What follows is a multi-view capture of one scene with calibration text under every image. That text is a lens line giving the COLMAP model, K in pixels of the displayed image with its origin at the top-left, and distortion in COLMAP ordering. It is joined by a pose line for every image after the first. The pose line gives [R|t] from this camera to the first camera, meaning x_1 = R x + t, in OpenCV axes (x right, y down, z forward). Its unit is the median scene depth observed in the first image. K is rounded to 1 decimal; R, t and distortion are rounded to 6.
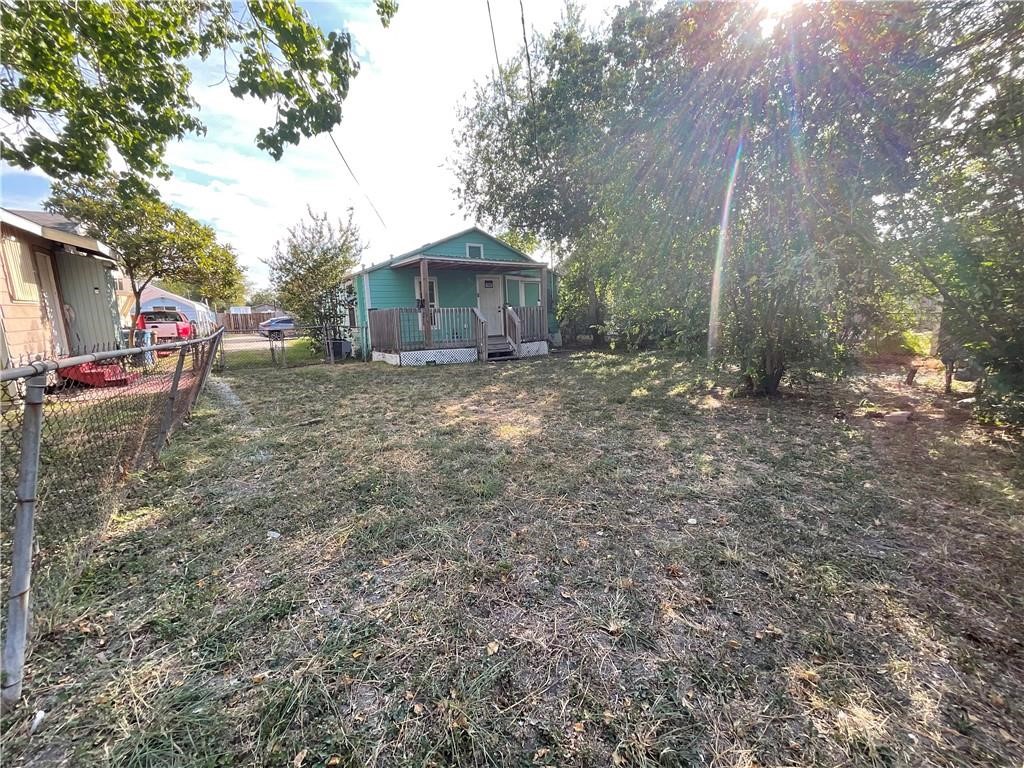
lens RADIAL K [[412.8, 0, 513.3], [0, 412.8, 382.0], [0, 0, 1]] dist [-0.000922, -0.000081]
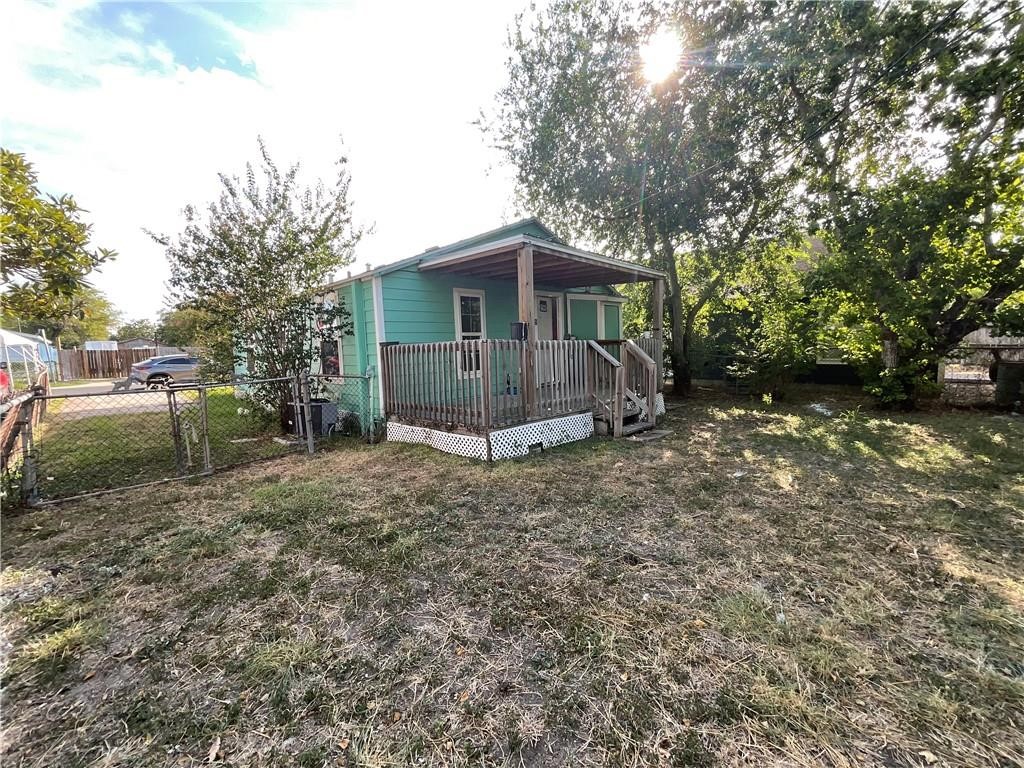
lens RADIAL K [[409.9, 0, 512.0], [0, 409.9, 384.0], [0, 0, 1]] dist [0.001668, 0.000048]
pose [[0.979142, -0.018722, 0.202314, -0.282867], [0.034831, 0.996472, -0.076360, -0.074692], [-0.200171, 0.081814, 0.976339, 0.438943]]
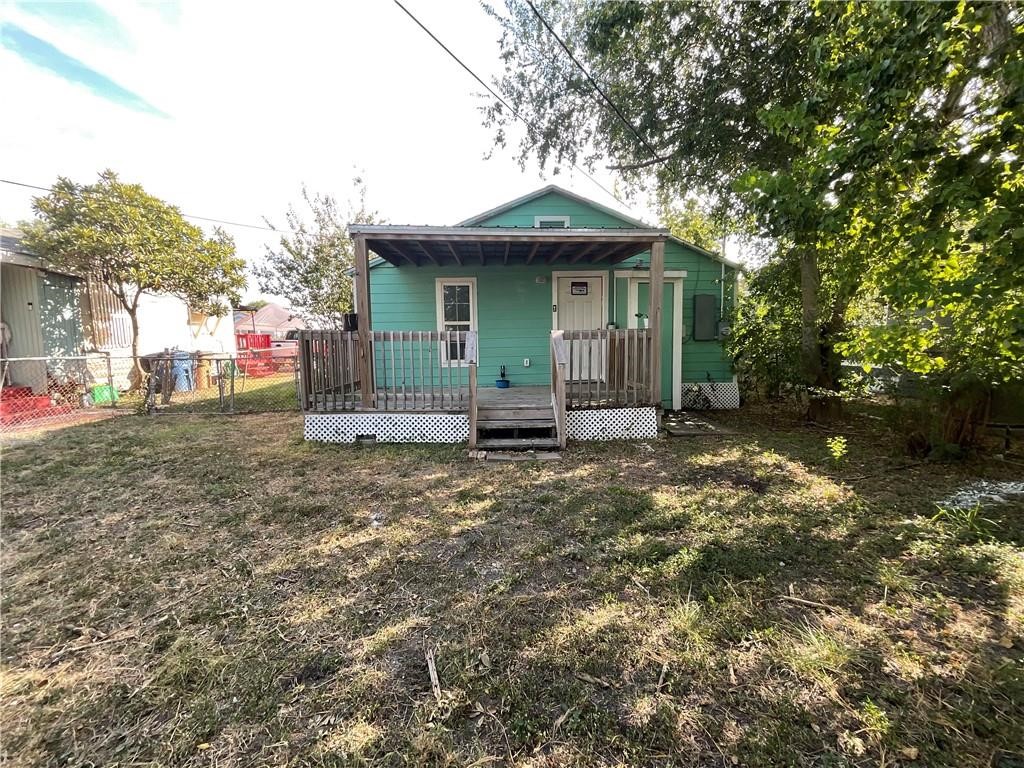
lens RADIAL K [[412.8, 0, 513.3], [0, 412.8, 382.0], [0, 0, 1]] dist [-0.000922, -0.000081]
pose [[0.858561, 0.074184, -0.507316, 0.177078], [-0.099381, 0.994790, -0.022721, -0.104787], [0.502987, 0.069925, 0.861460, 0.562361]]
